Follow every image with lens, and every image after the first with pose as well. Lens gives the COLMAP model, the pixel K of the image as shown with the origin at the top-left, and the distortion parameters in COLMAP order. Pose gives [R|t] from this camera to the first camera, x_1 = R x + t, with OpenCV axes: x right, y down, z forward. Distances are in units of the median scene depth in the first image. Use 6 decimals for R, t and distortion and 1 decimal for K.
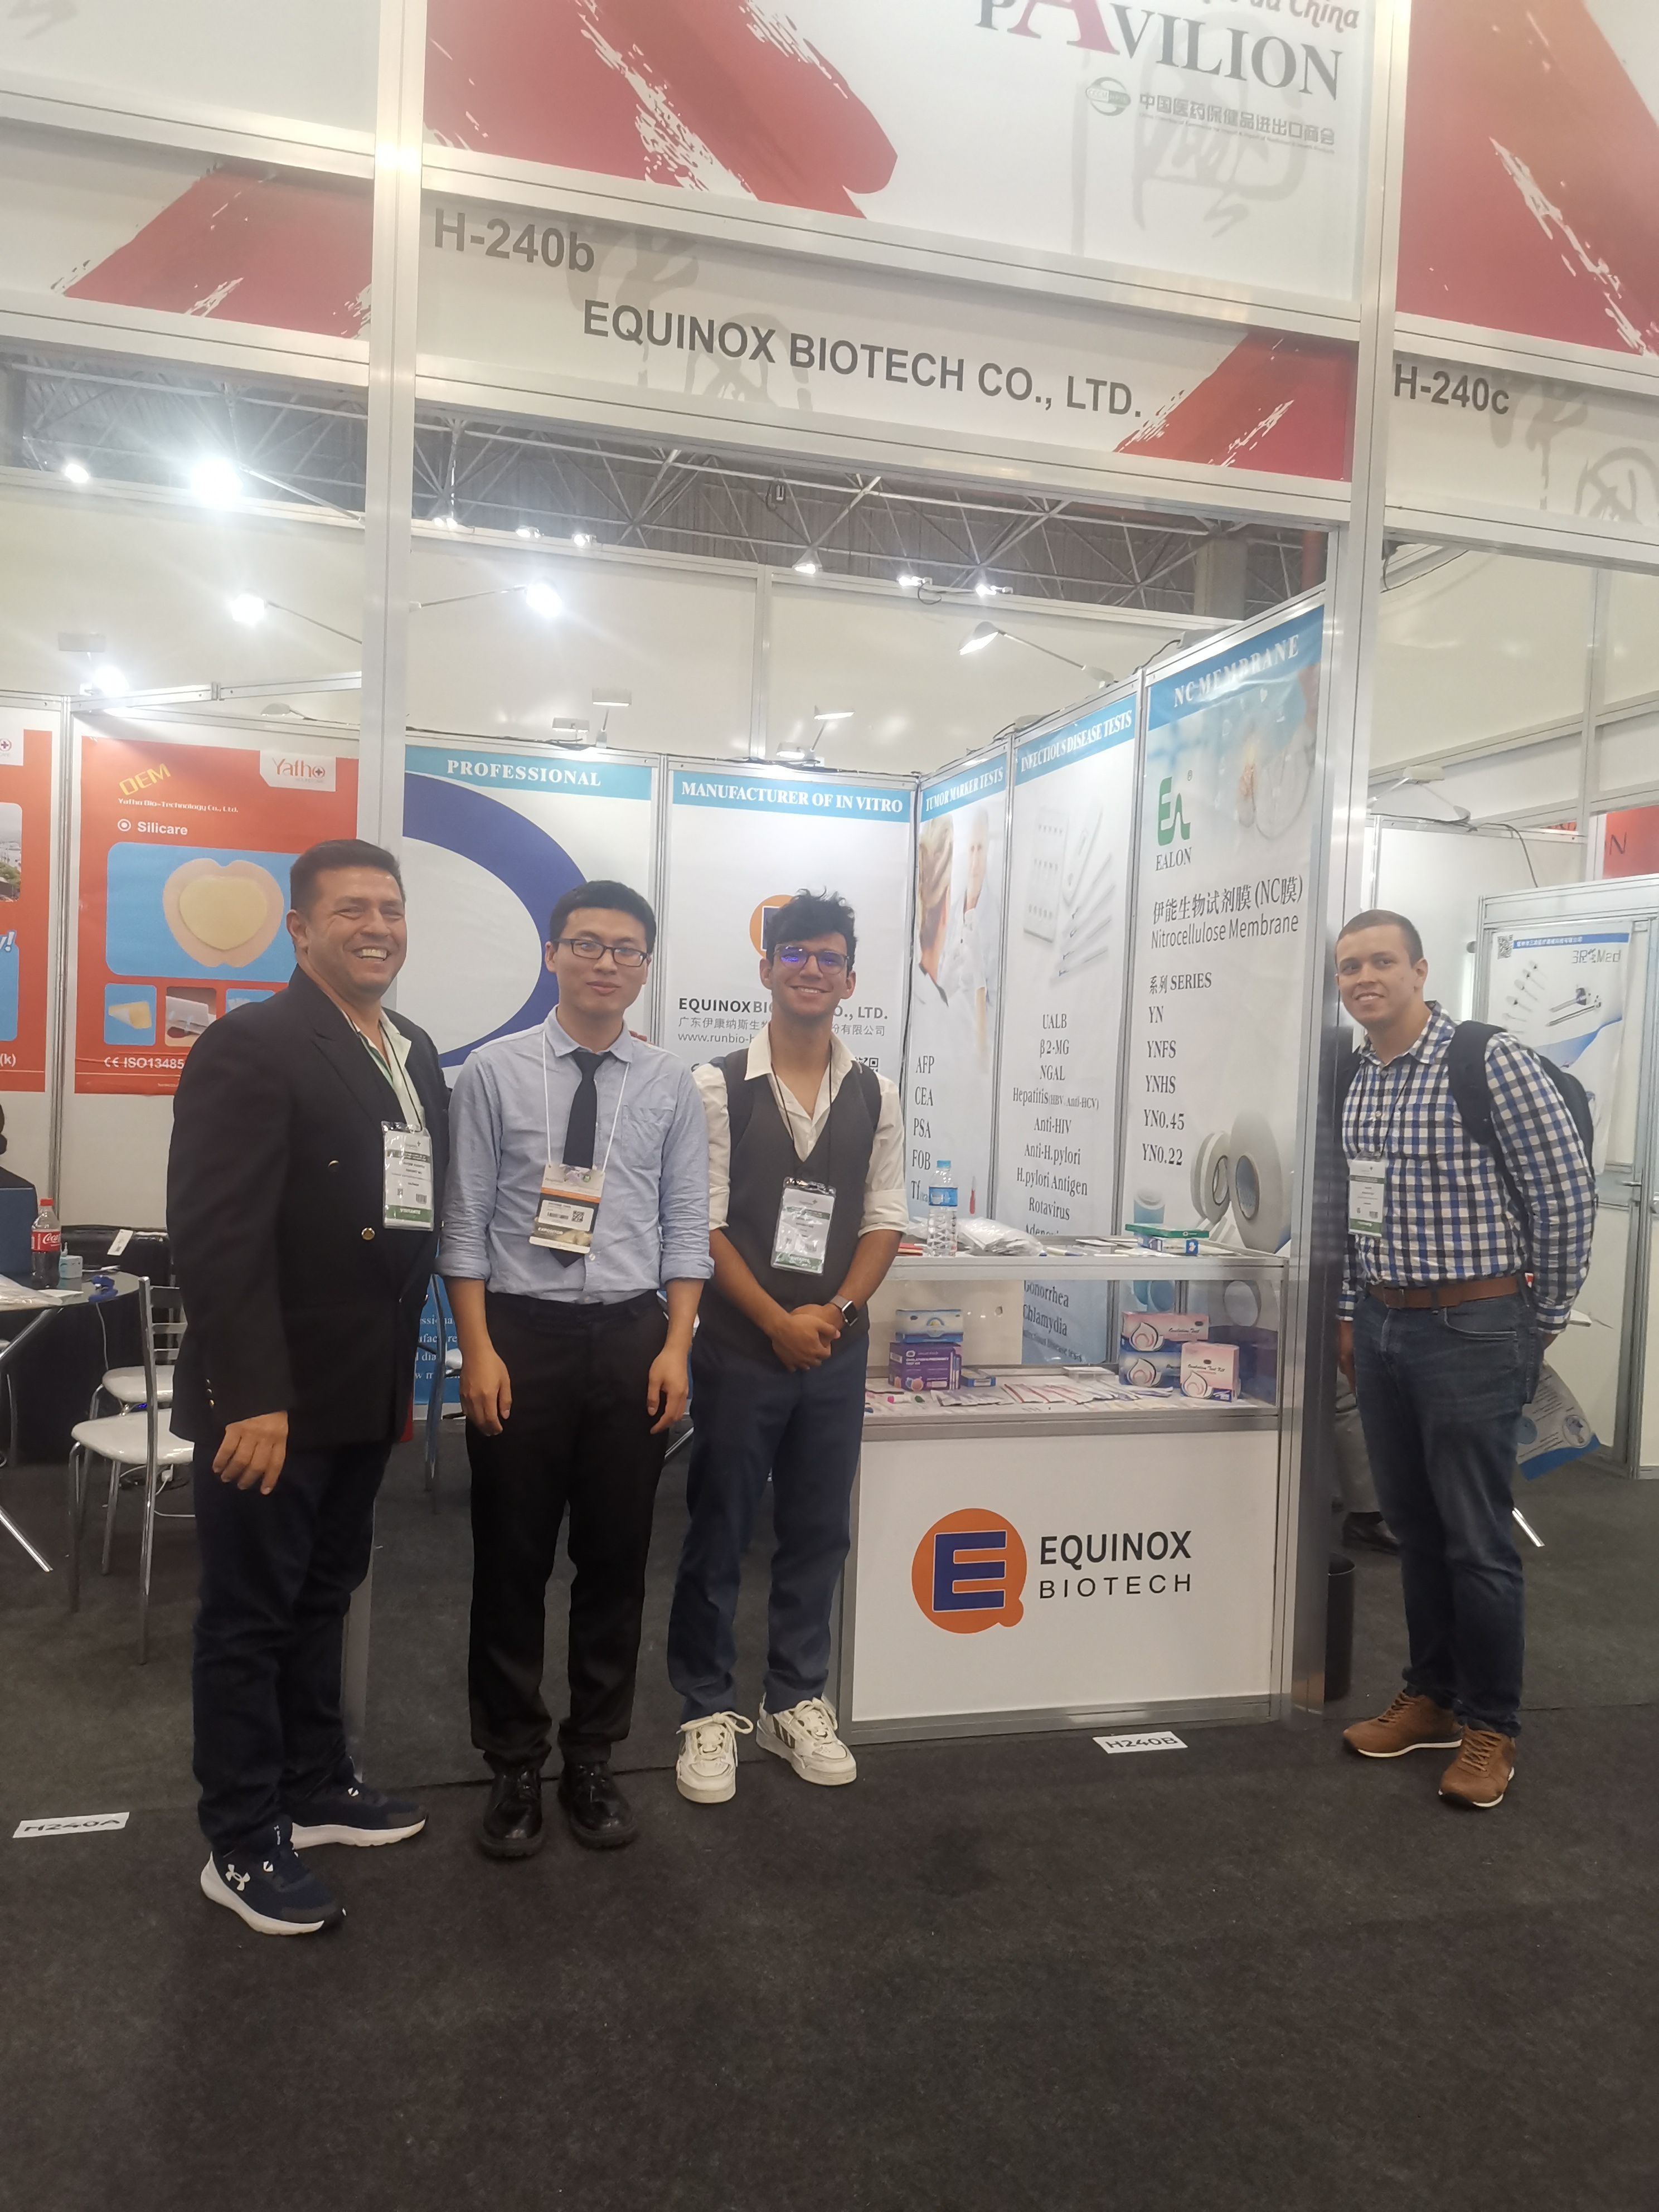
lens RADIAL K [[1684.7, 0, 830.9], [0, 1684.7, 1134.2], [0, 0, 1]] dist [0.067067, -0.076192]
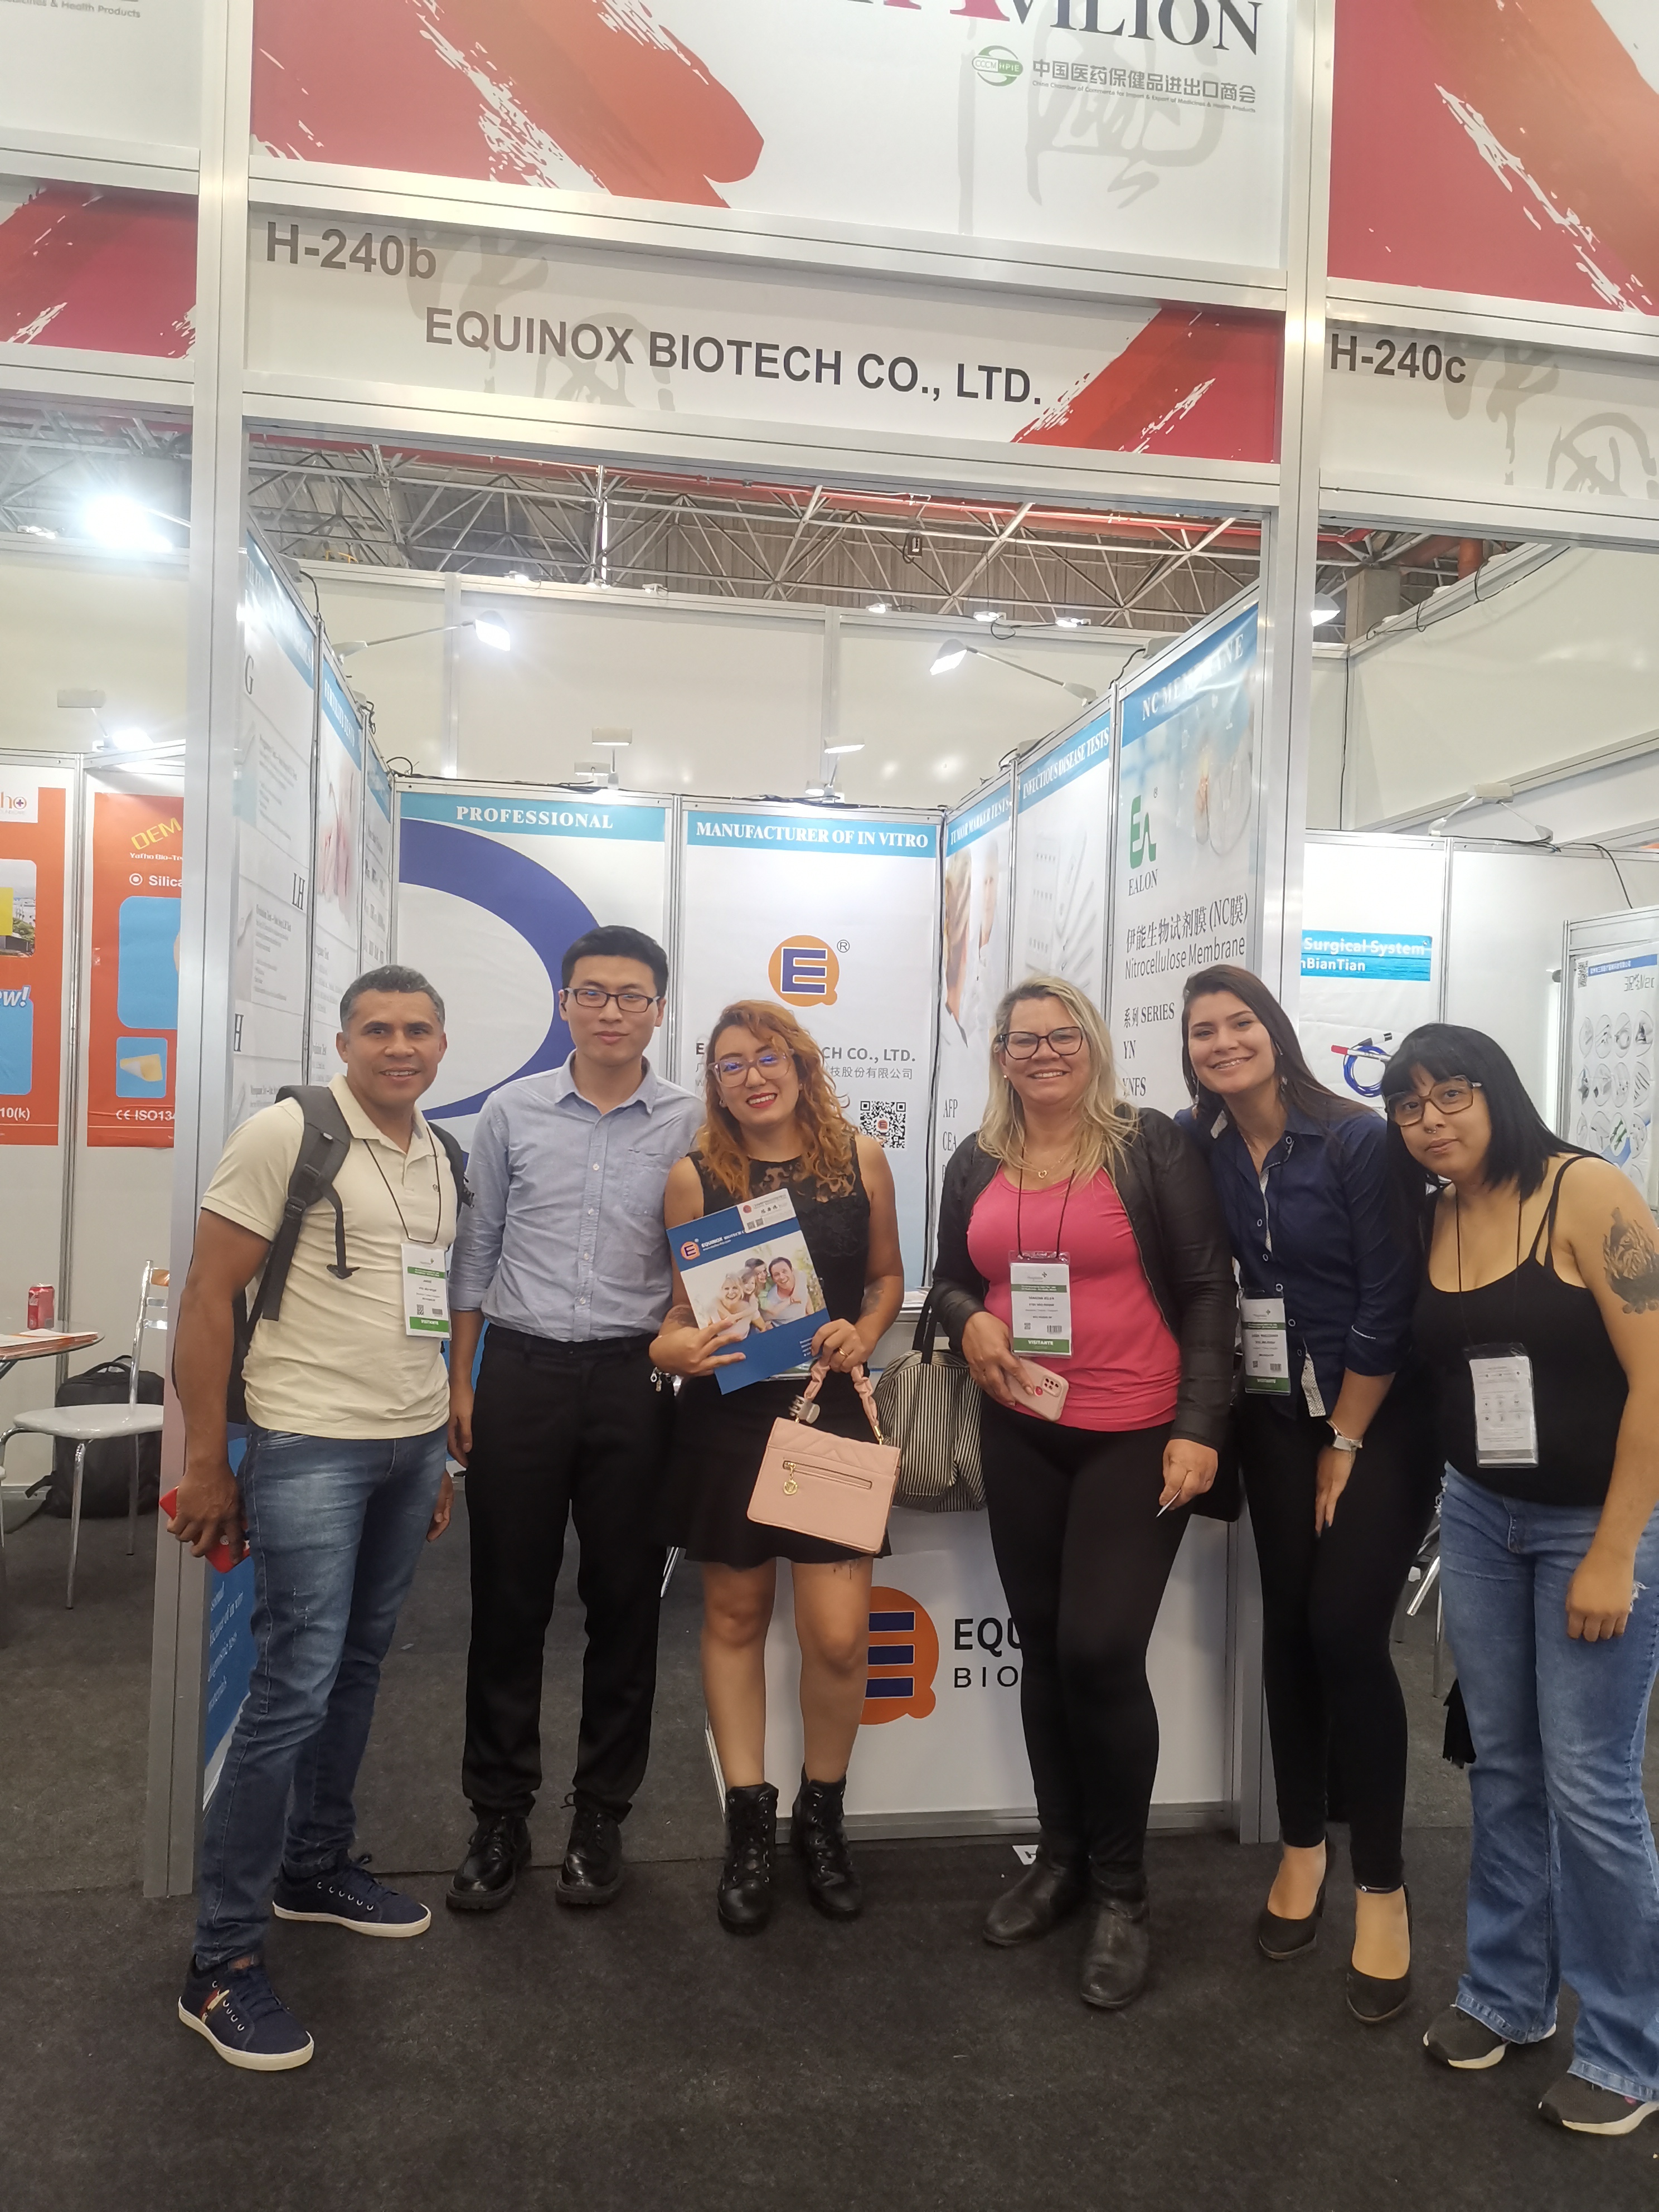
lens RADIAL K [[1684.7, 0, 830.9], [0, 1684.7, 1134.2], [0, 0, 1]] dist [0.067067, -0.076192]
pose [[0.994943, -0.009900, -0.099955, 0.151385], [0.006914, 0.999521, -0.030170, 0.003219], [0.100206, 0.029326, 0.994534, 0.075948]]
